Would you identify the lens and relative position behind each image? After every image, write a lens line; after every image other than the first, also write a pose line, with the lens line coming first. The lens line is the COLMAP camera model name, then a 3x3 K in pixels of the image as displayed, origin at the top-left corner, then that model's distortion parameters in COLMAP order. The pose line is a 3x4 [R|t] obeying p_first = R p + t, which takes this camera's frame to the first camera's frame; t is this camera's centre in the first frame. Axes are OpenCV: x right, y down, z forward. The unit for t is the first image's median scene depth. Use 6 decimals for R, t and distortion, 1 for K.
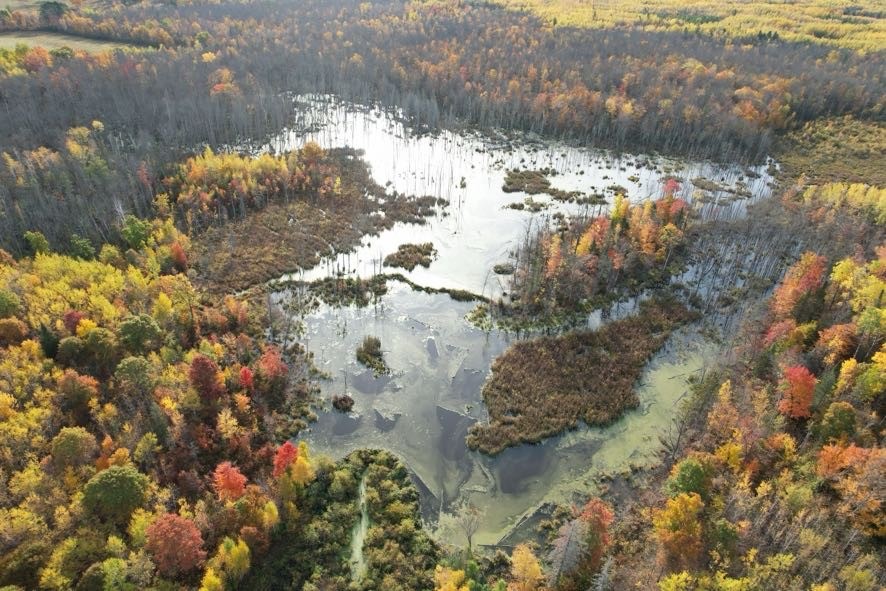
lens RADIAL K [[566.4, 0, 440.2], [0, 566.4, 298.0], [0, 0, 1]] dist [-0.071689, 0.059783]
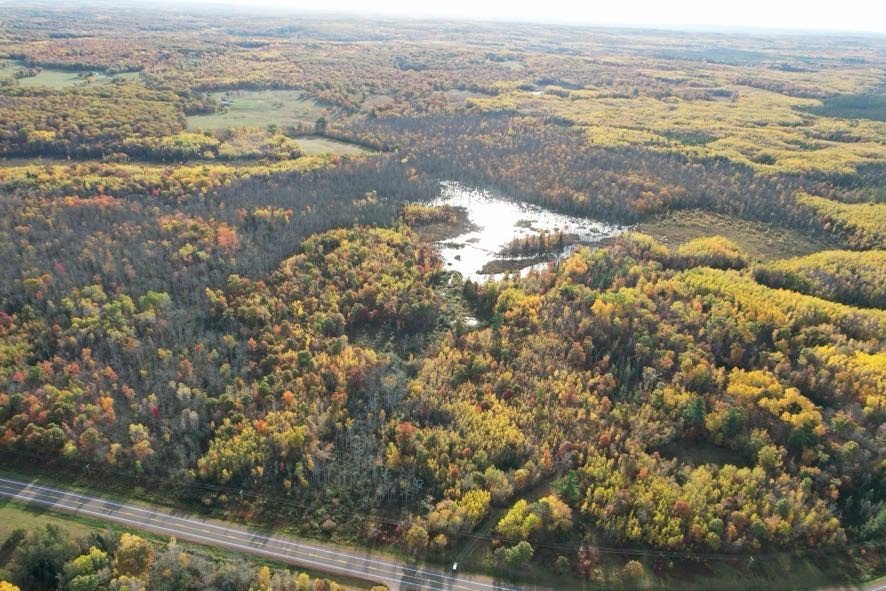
lens RADIAL K [[566.4, 0, 440.2], [0, 566.4, 298.0], [0, 0, 1]] dist [-0.071689, 0.059783]
pose [[0.975521, 0.104692, -0.193387, 0.291423], [-0.123026, 0.988728, -0.085333, 0.384162], [0.182274, 0.107036, 0.977404, -1.516455]]
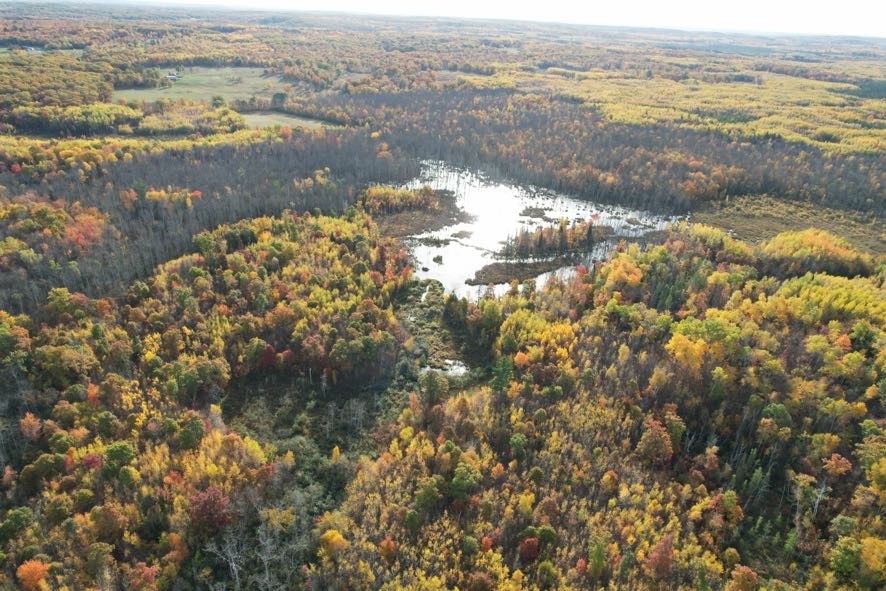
lens RADIAL K [[566.4, 0, 440.2], [0, 566.4, 298.0], [0, 0, 1]] dist [-0.071689, 0.059783]
pose [[0.977394, 0.102612, -0.184857, 0.205429], [-0.121287, 0.988279, -0.092699, 0.271130], [0.173178, 0.113024, 0.978384, -0.820909]]
